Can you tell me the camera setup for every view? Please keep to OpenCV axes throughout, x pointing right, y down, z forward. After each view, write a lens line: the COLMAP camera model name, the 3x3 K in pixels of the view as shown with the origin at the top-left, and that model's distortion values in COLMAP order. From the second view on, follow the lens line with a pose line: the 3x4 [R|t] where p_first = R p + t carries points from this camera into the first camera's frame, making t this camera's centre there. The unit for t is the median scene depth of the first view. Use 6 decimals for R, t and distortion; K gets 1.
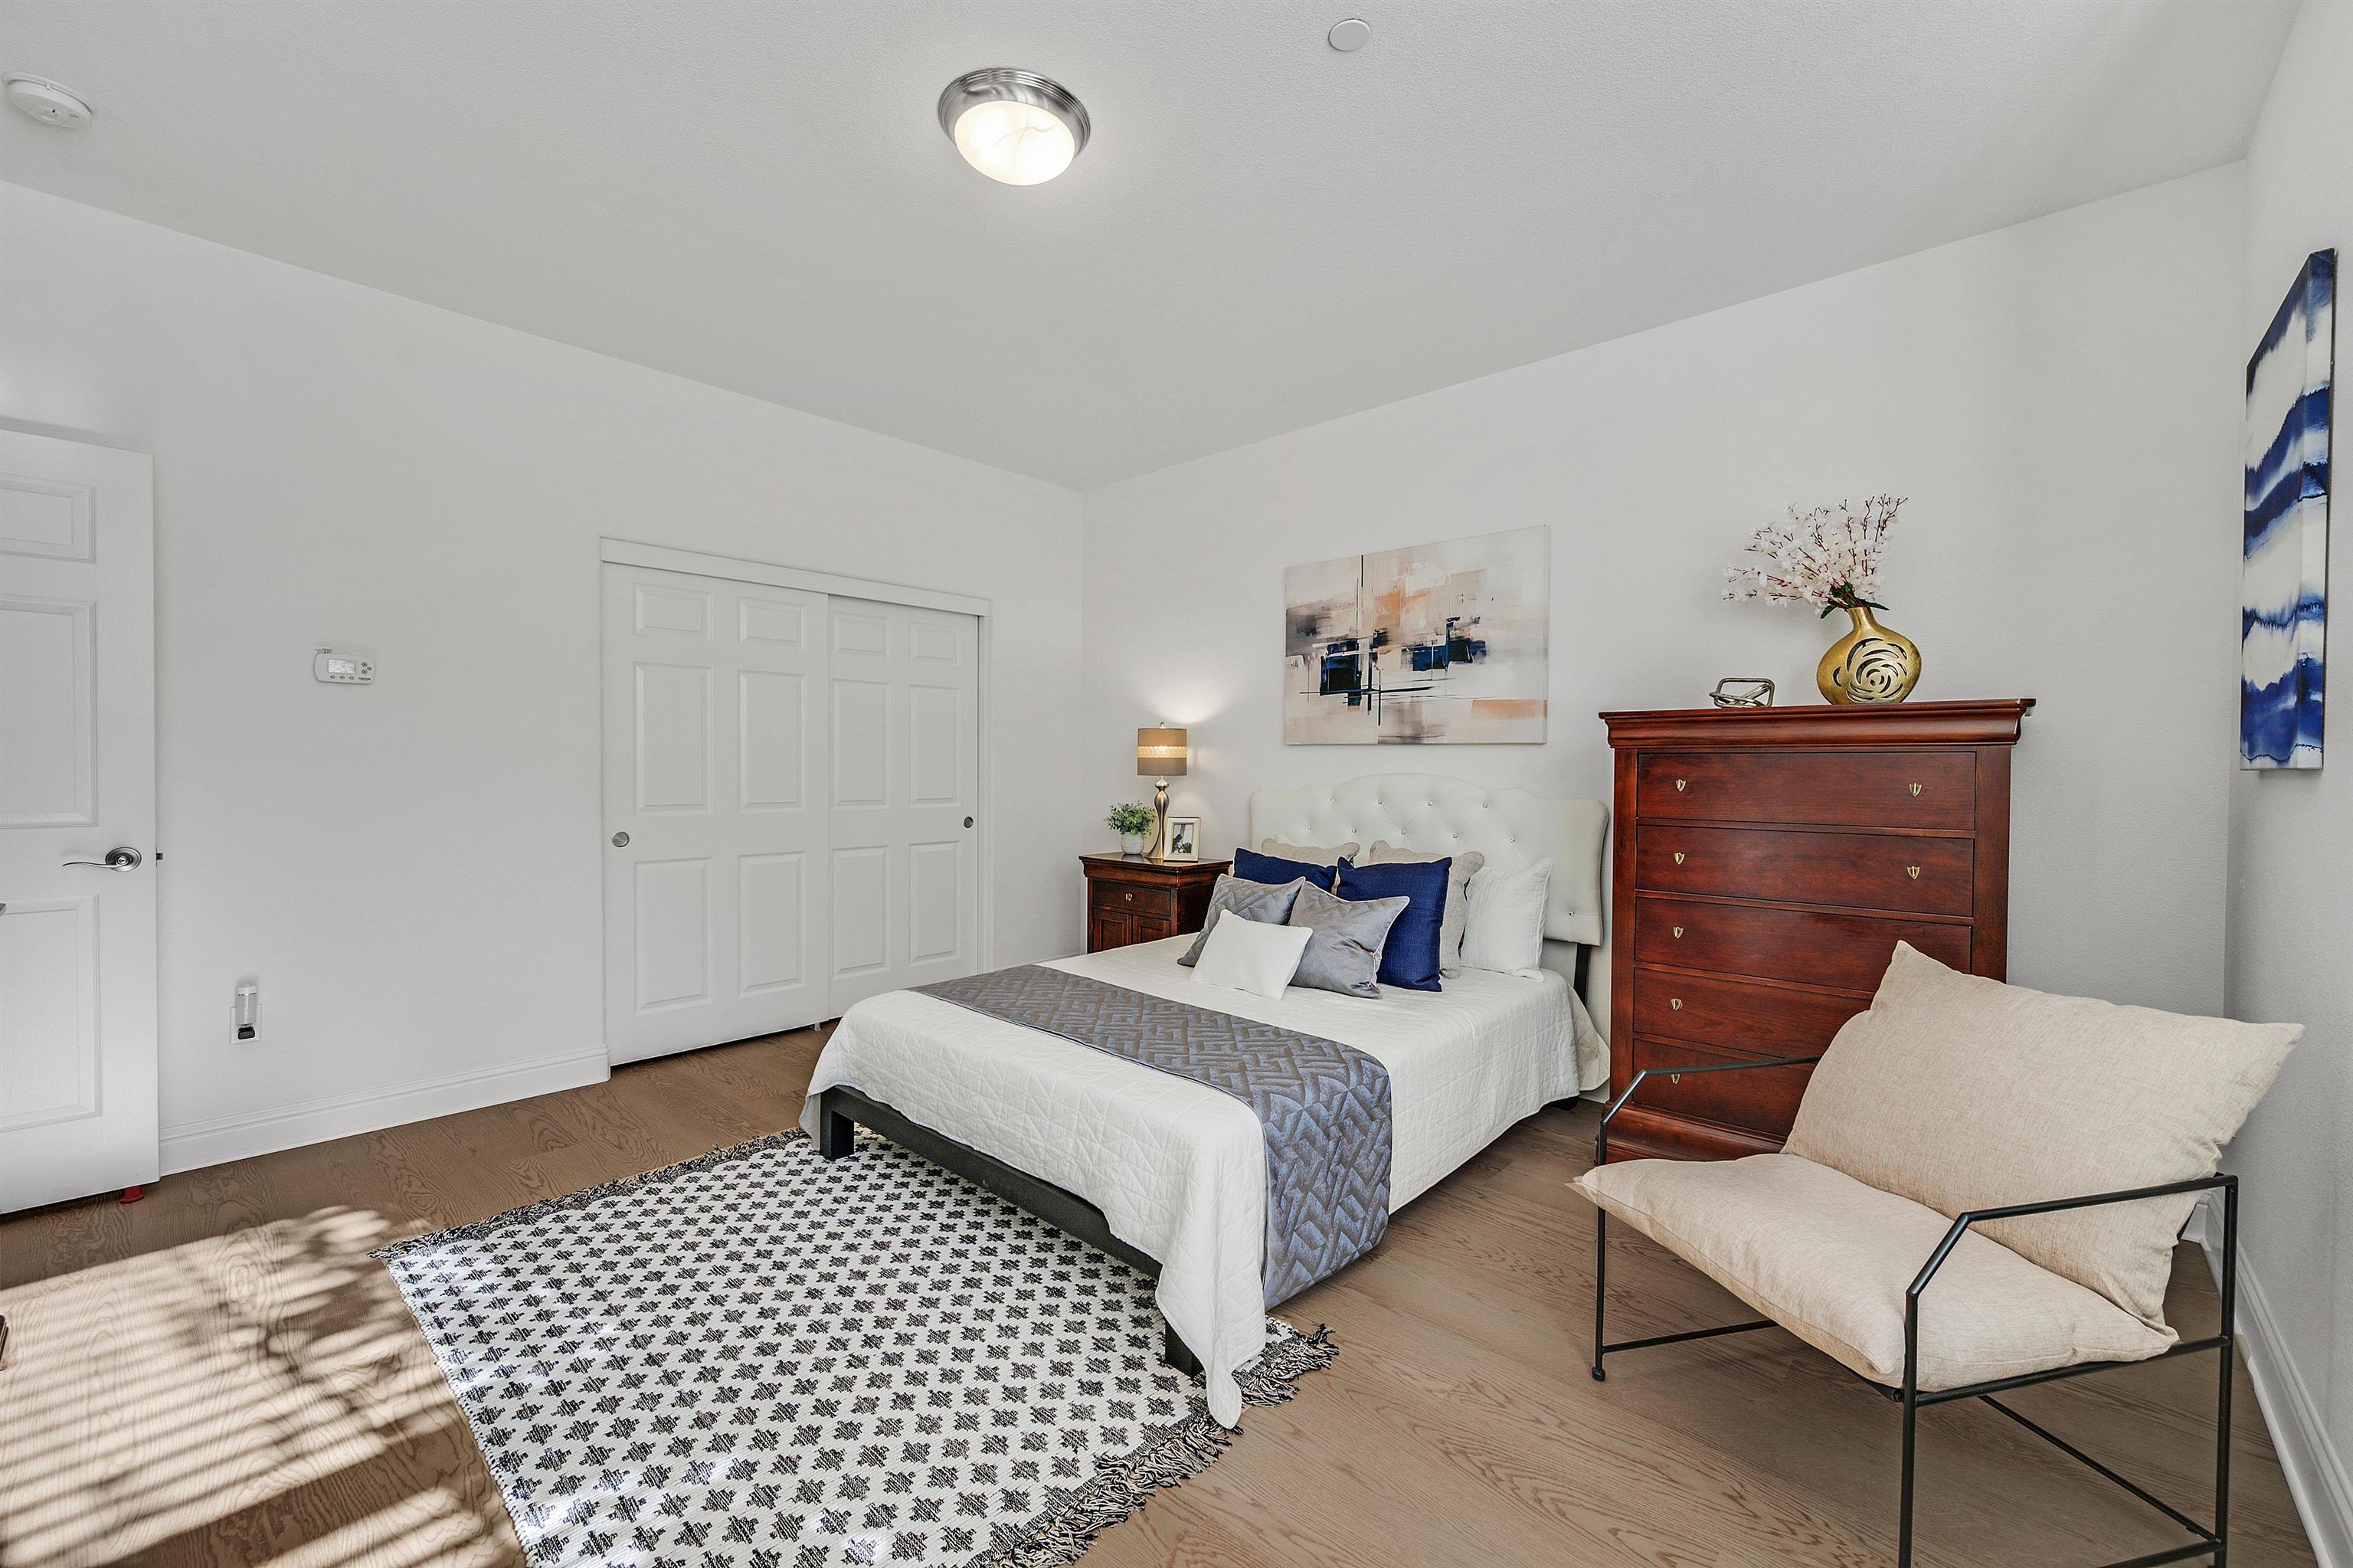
lens RADIAL K [[941.5, 0, 1174.5], [0, 941.5, 767.5], [0, 0, 1]] dist [-0.001352, -0.001454]
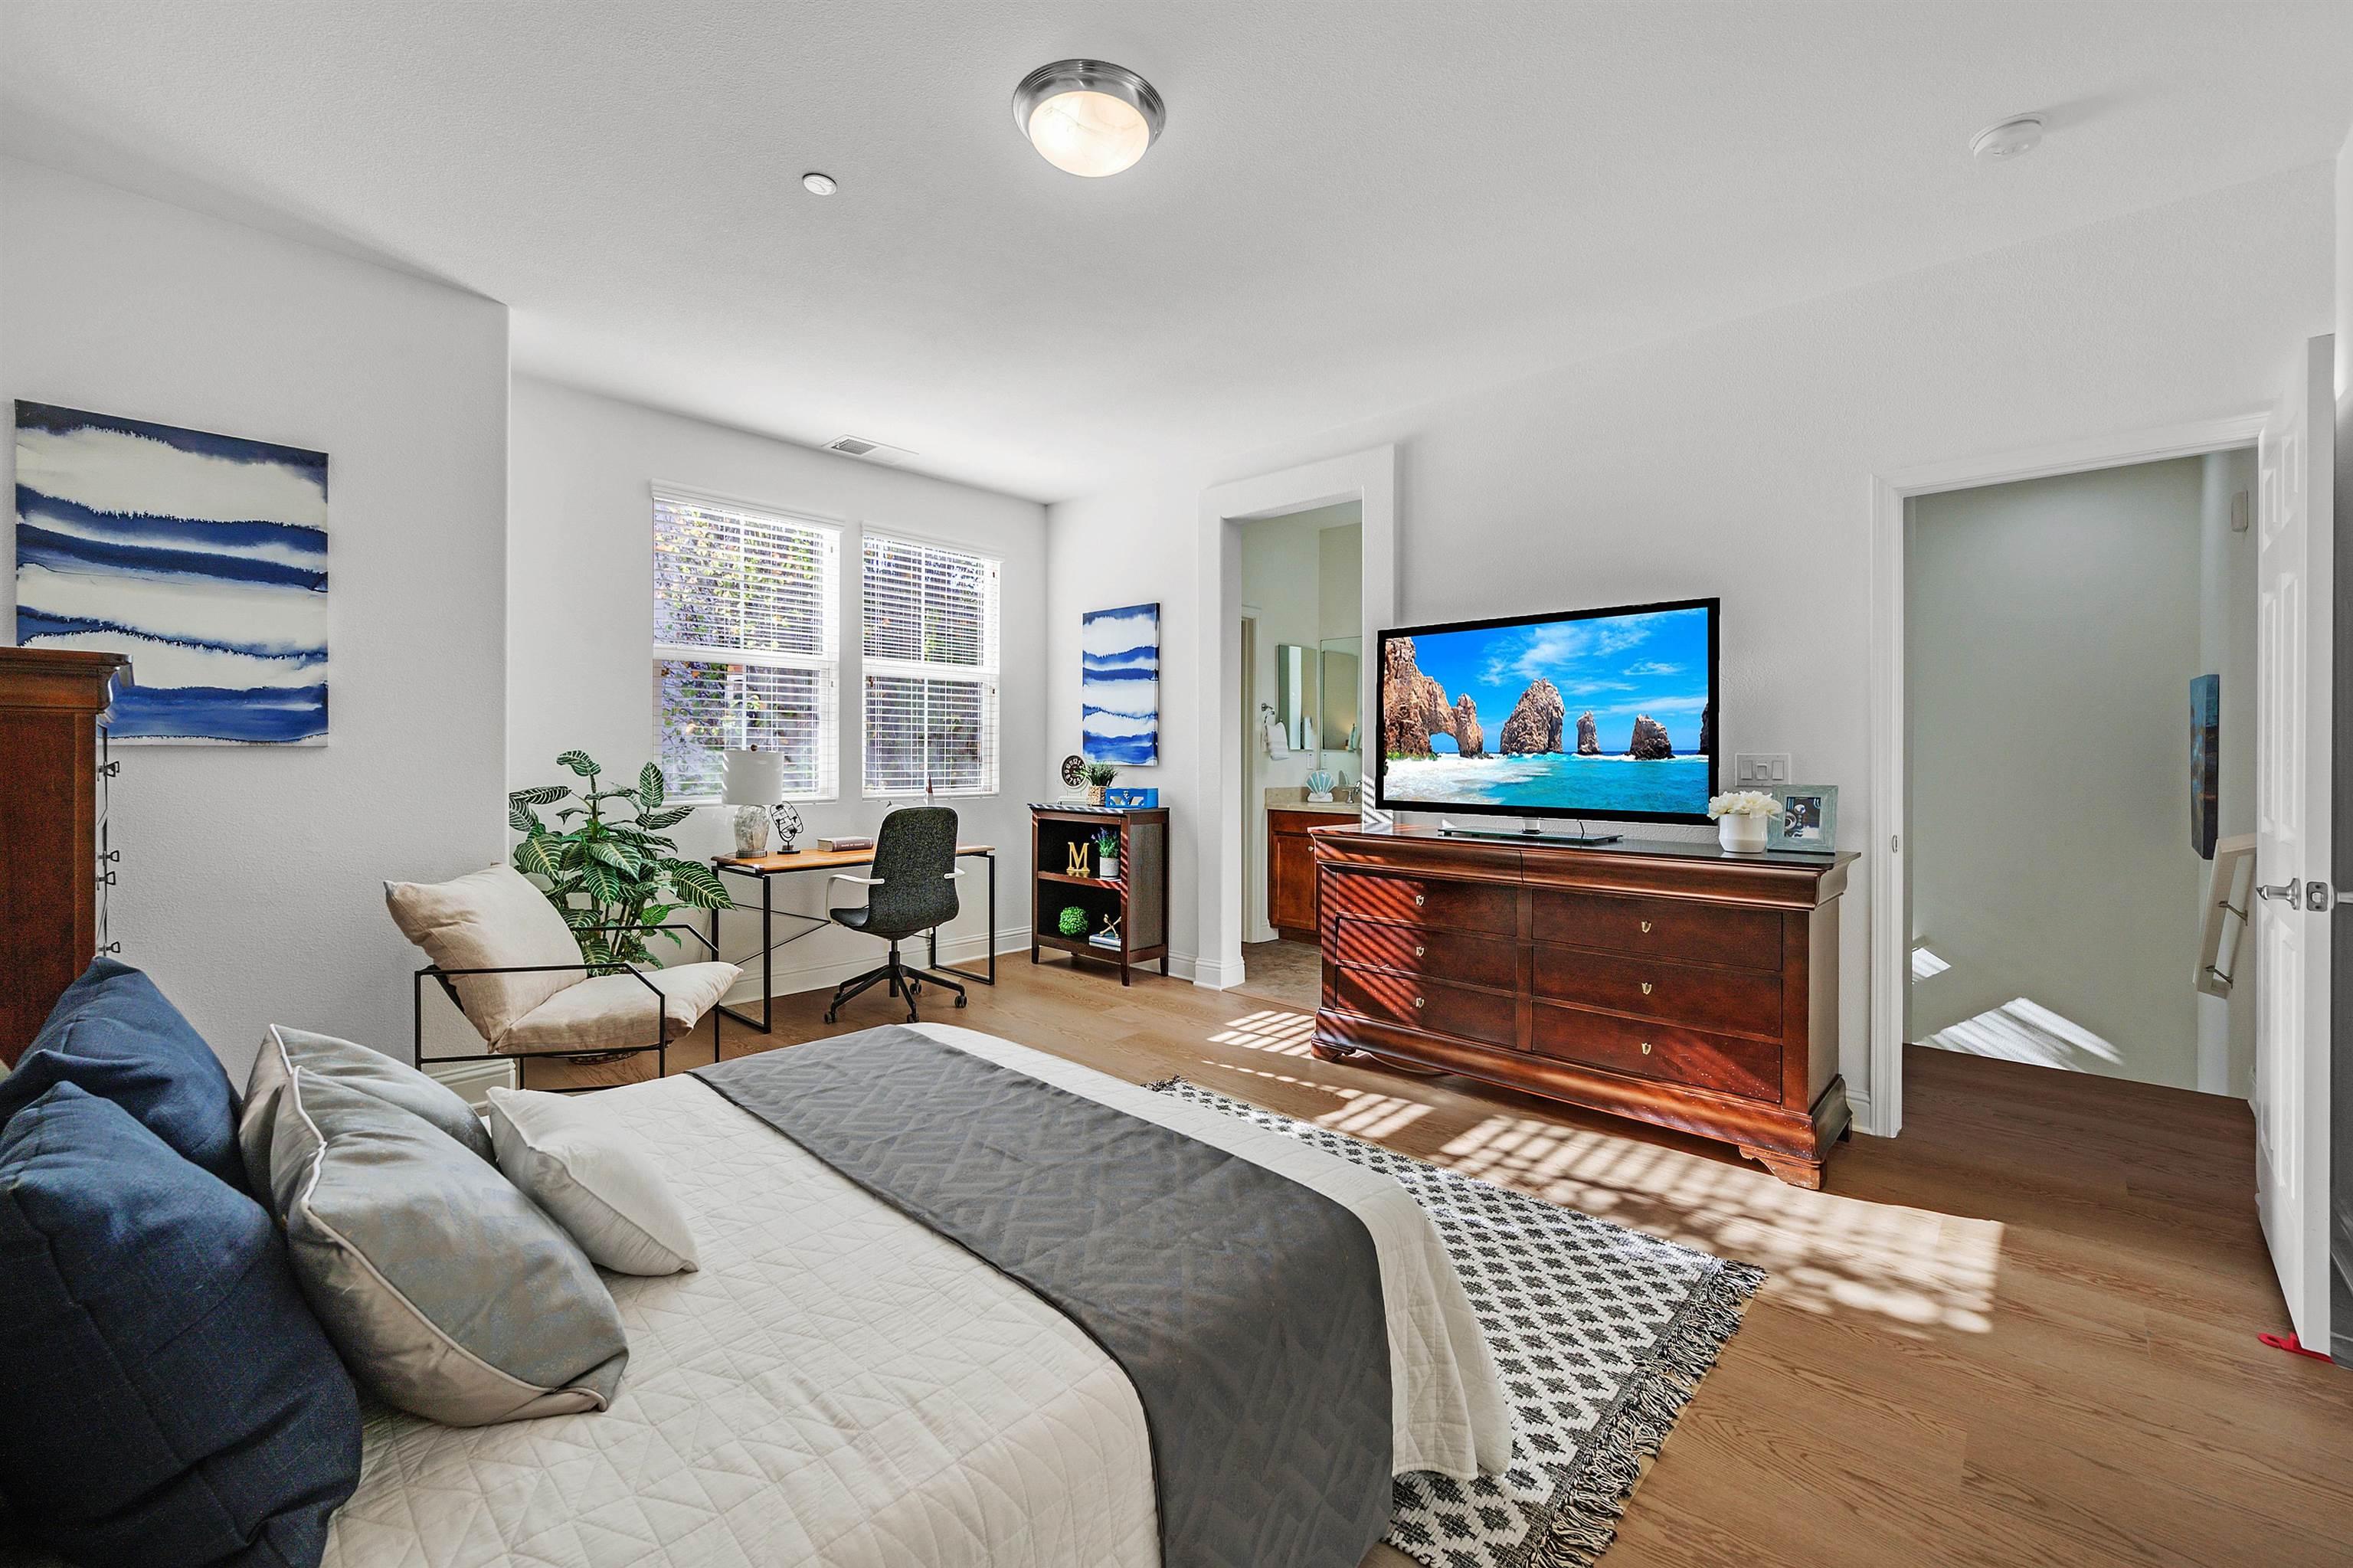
lens RADIAL K [[941.5, 0, 1176.3], [0, 941.5, 785.6], [0, 0, 1]] dist [-0.001352, -0.001454]
pose [[-0.999191, -0.001811, 0.040174, -0.367338], [-0.000858, 0.999718, 0.023723, 0.022892], [-0.040205, 0.023669, -0.998911, 2.286839]]
